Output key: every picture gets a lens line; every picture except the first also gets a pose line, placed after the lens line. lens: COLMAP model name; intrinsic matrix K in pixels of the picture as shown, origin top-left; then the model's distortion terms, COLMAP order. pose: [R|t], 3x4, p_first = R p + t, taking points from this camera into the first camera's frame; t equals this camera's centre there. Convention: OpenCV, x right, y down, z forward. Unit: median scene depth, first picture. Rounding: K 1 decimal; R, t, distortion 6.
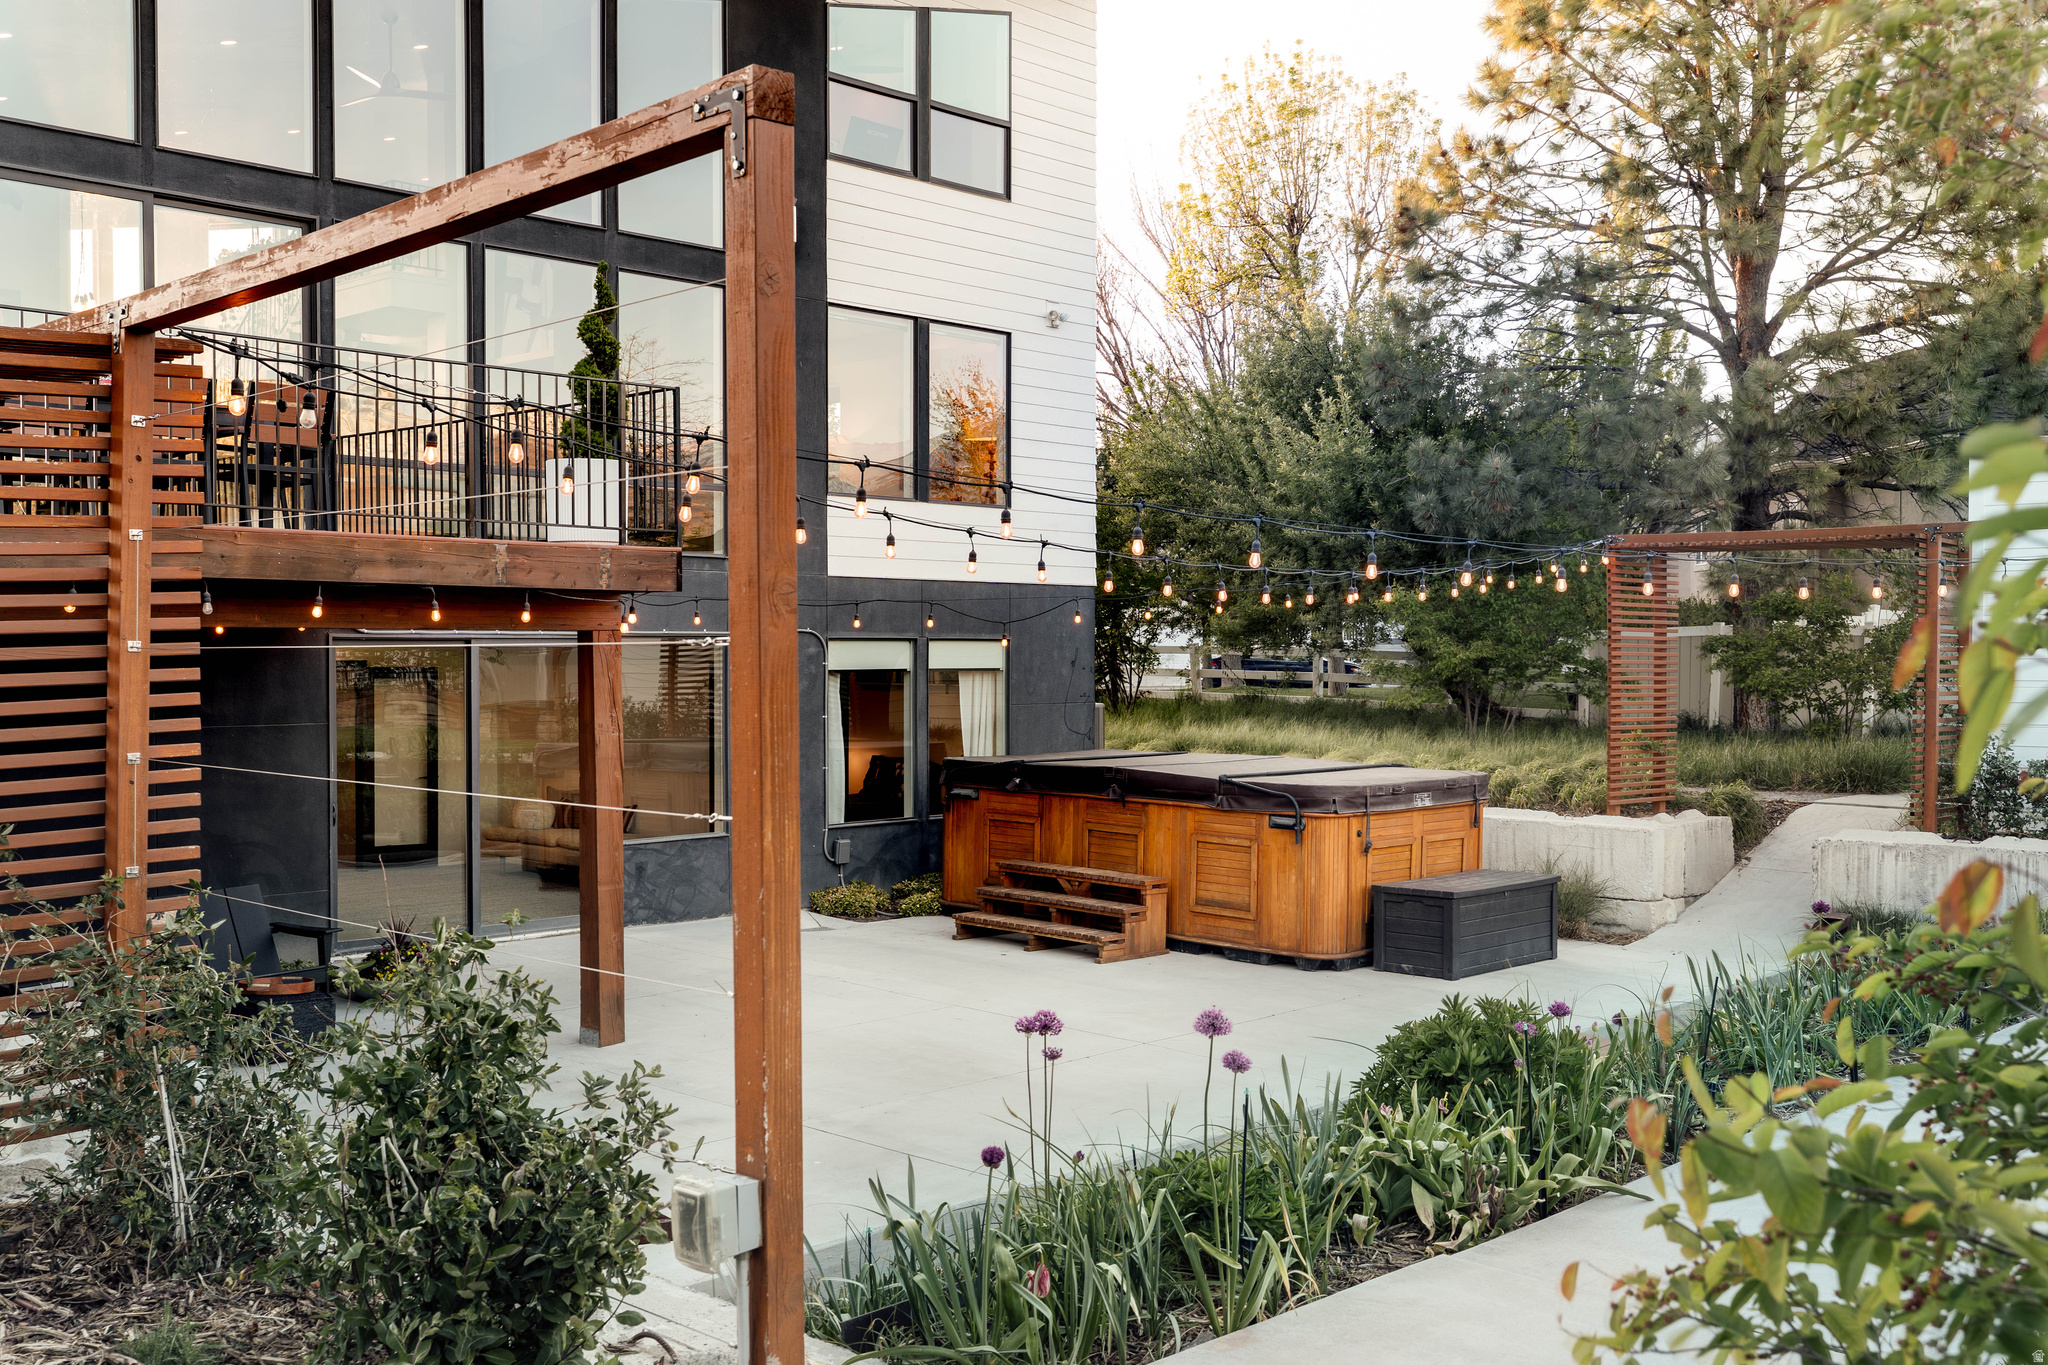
lens RADIAL K [[1970.3, 0, 1018.6], [0, 1970.3, 684.3], [0, 0, 1]] dist [0.022585, 0.000000]
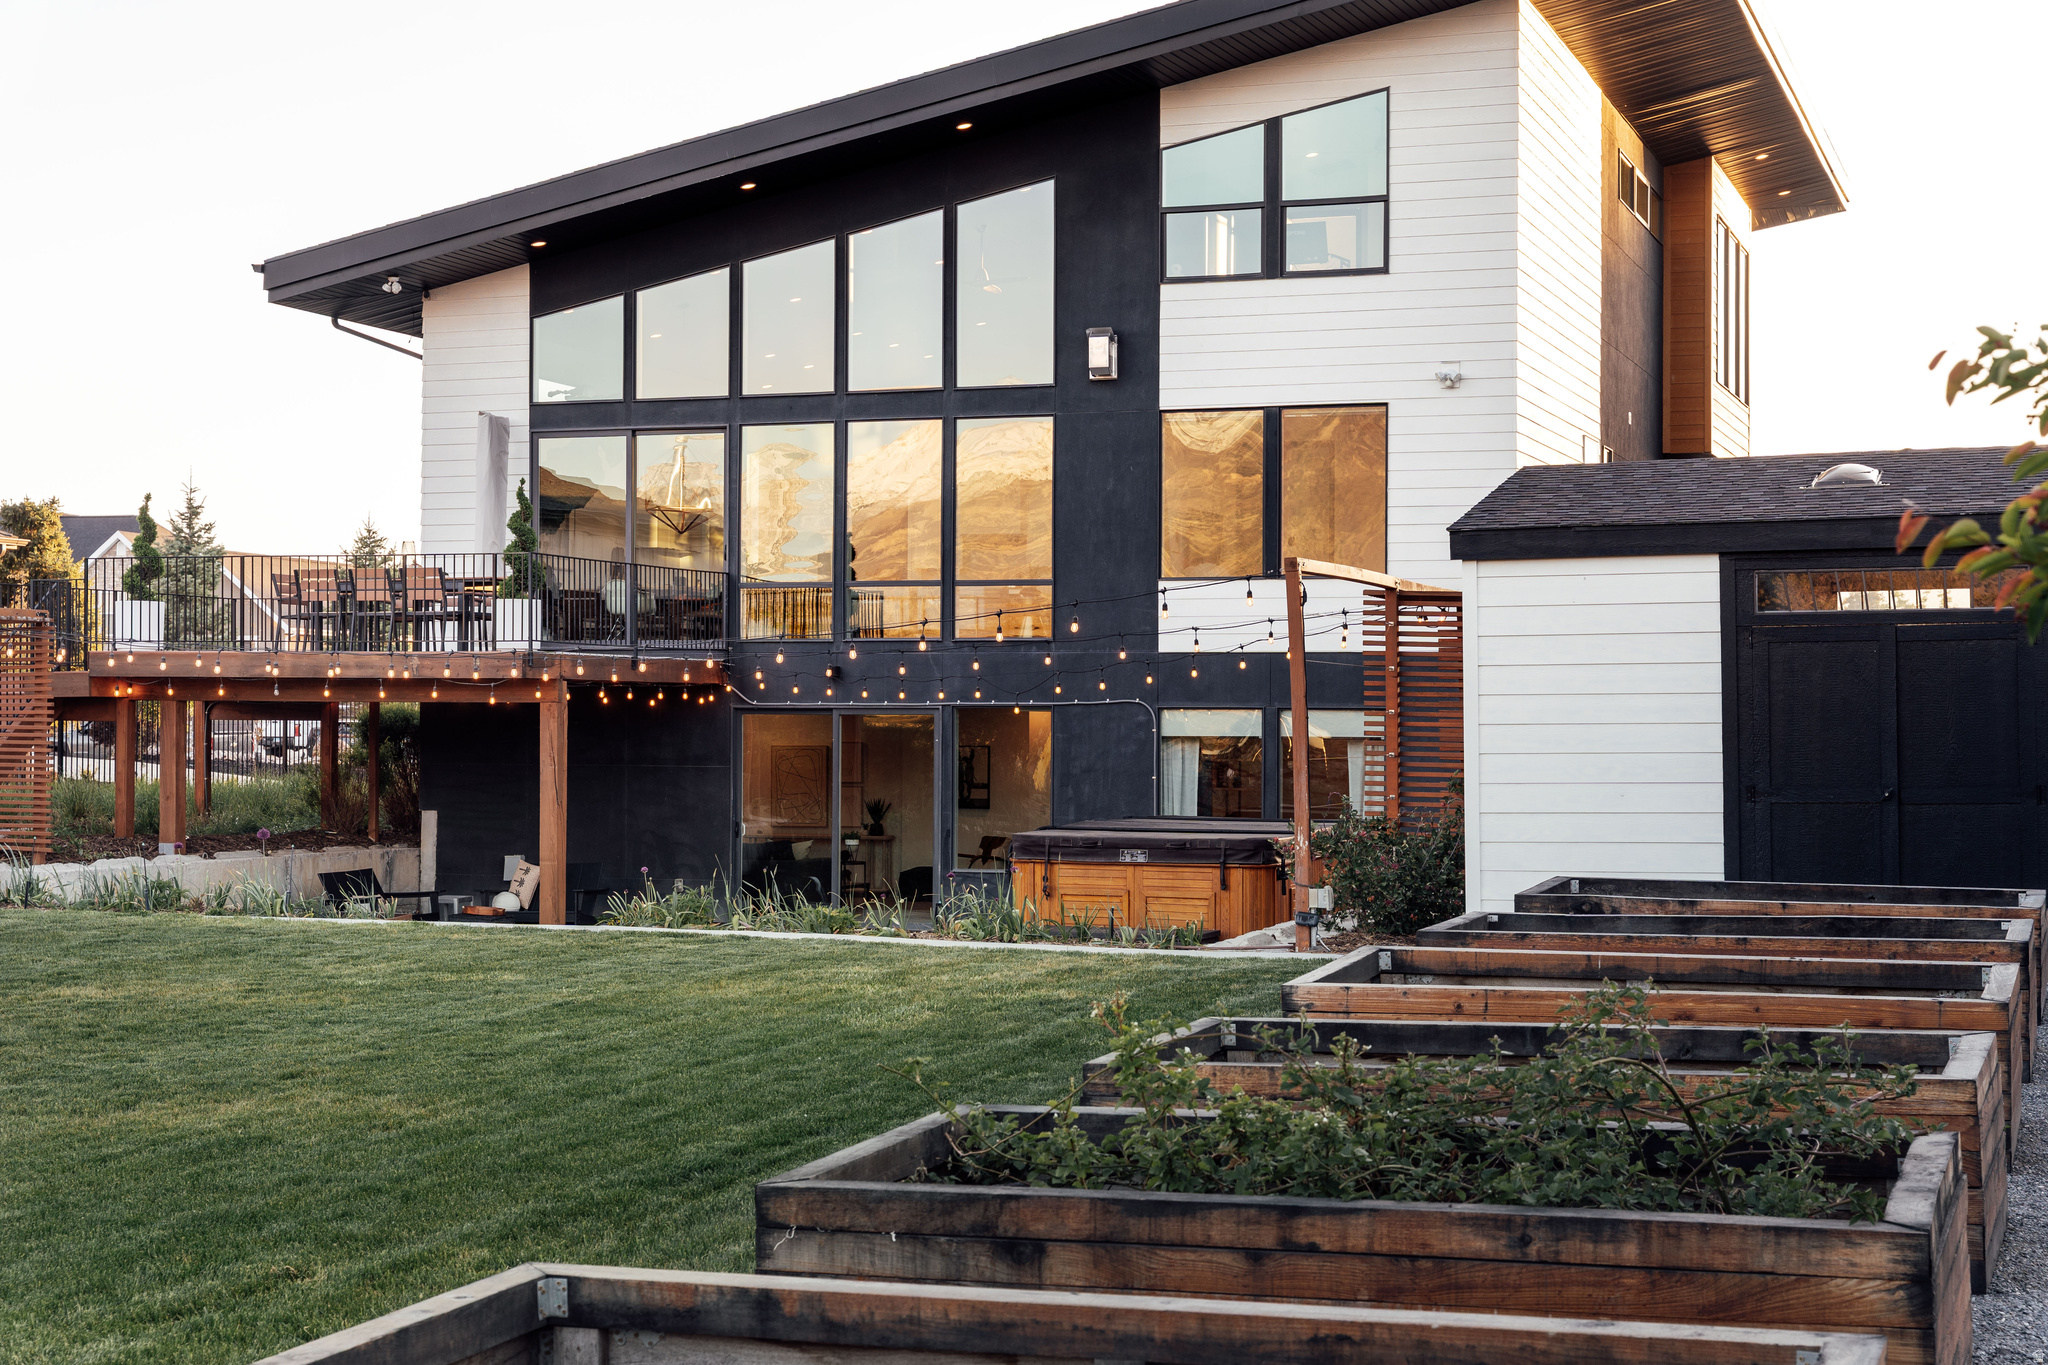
lens RADIAL K [[3032.6, 0, 1024.3], [0, 3032.6, 683.3], [0, 0, 1]] dist [0.001493, 0.000000]
pose [[0.411189, -0.009379, -0.911502, 1.705943], [-0.021508, 0.999569, -0.019987, -0.001471], [0.911297, 0.027823, 0.410810, 0.258986]]
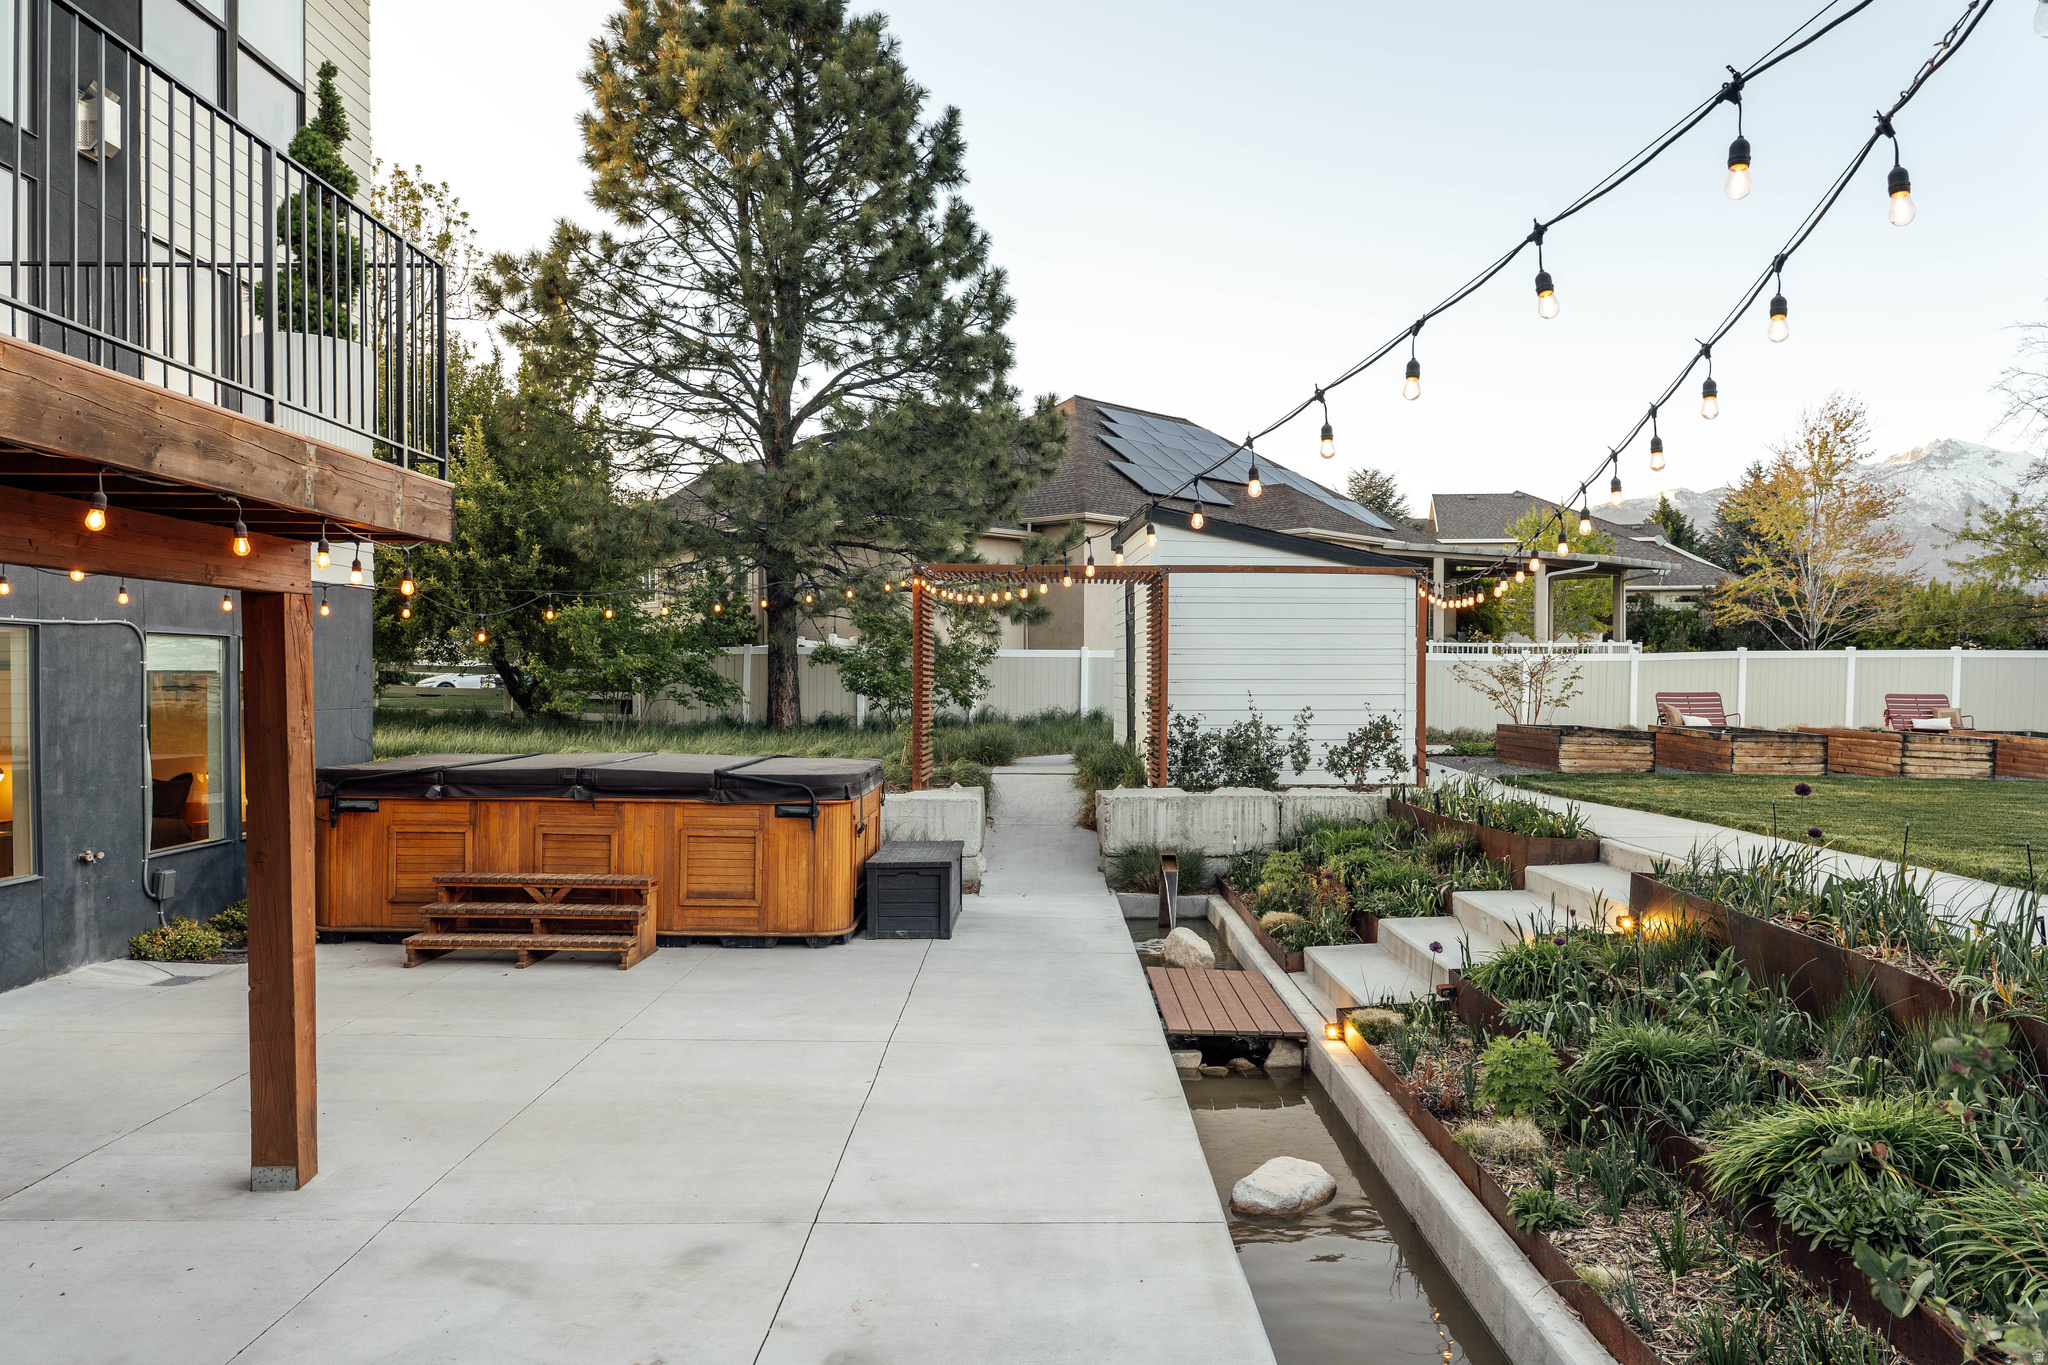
lens RADIAL K [[1407.5, 0, 1086.1], [0, 1407.5, 694.1], [0, 0, 1]] dist [-0.006734, -0.000887]
pose [[0.699611, -0.006762, 0.714491, -0.275858], [0.010590, 0.999944, -0.000907, 0.009020], [-0.714445, 0.008201, 0.699644, 0.336299]]
